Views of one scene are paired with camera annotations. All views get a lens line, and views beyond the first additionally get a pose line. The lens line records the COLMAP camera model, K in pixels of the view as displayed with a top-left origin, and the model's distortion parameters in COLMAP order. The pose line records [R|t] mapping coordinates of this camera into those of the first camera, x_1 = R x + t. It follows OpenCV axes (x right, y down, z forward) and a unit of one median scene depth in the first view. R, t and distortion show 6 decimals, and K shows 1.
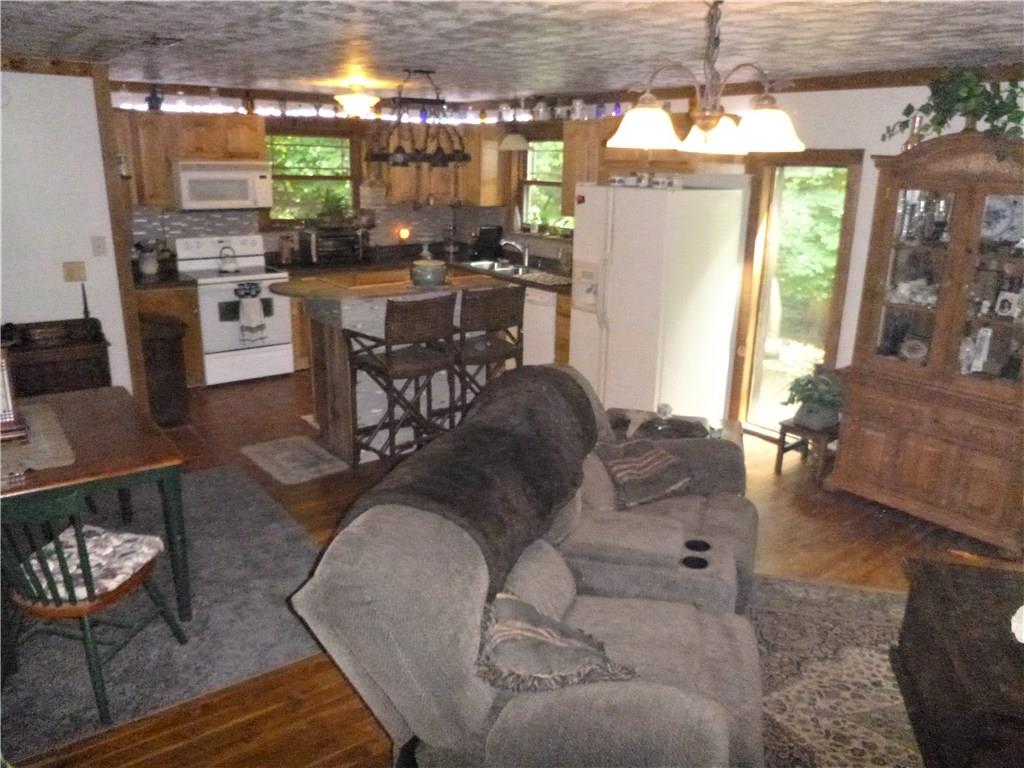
lens RADIAL K [[749.8, 0, 519.8], [0, 749.8, 382.1], [0, 0, 1]] dist [-0.020358, -0.009881]
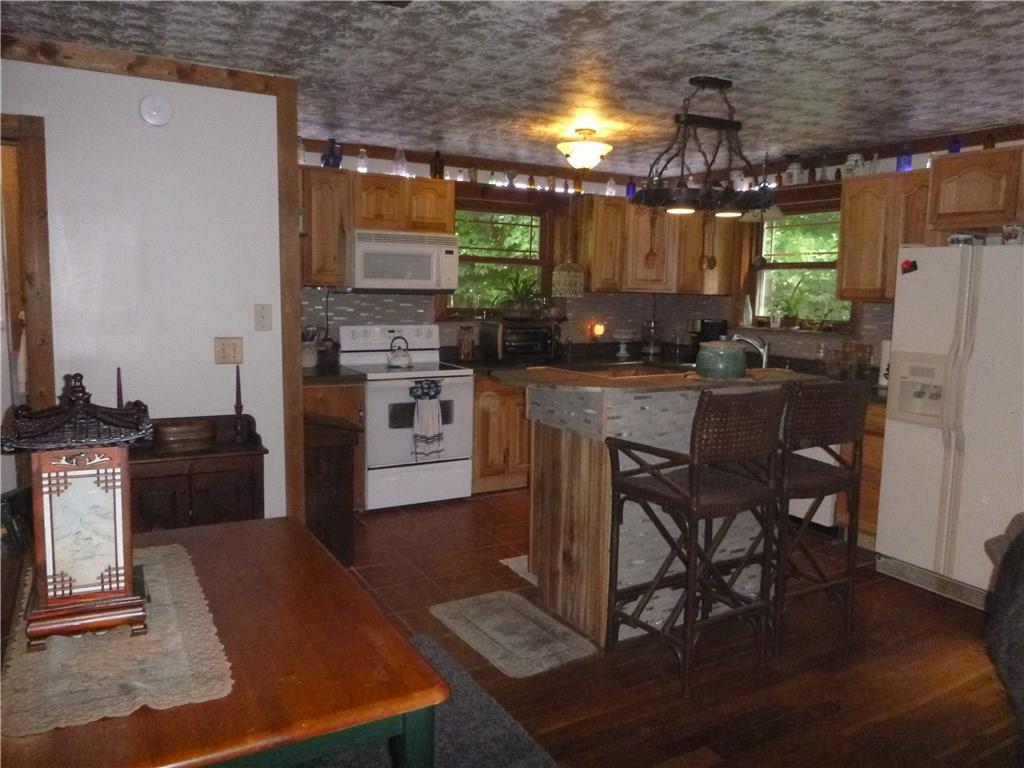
lens RADIAL K [[749.8, 0, 521.2], [0, 749.8, 381.0], [0, 0, 1]] dist [-0.020358, -0.009881]
pose [[0.991805, 0.014755, -0.126908, -0.171730], [-0.035565, 0.985932, -0.163322, -0.006993], [0.122713, 0.166497, 0.978376, 0.250705]]
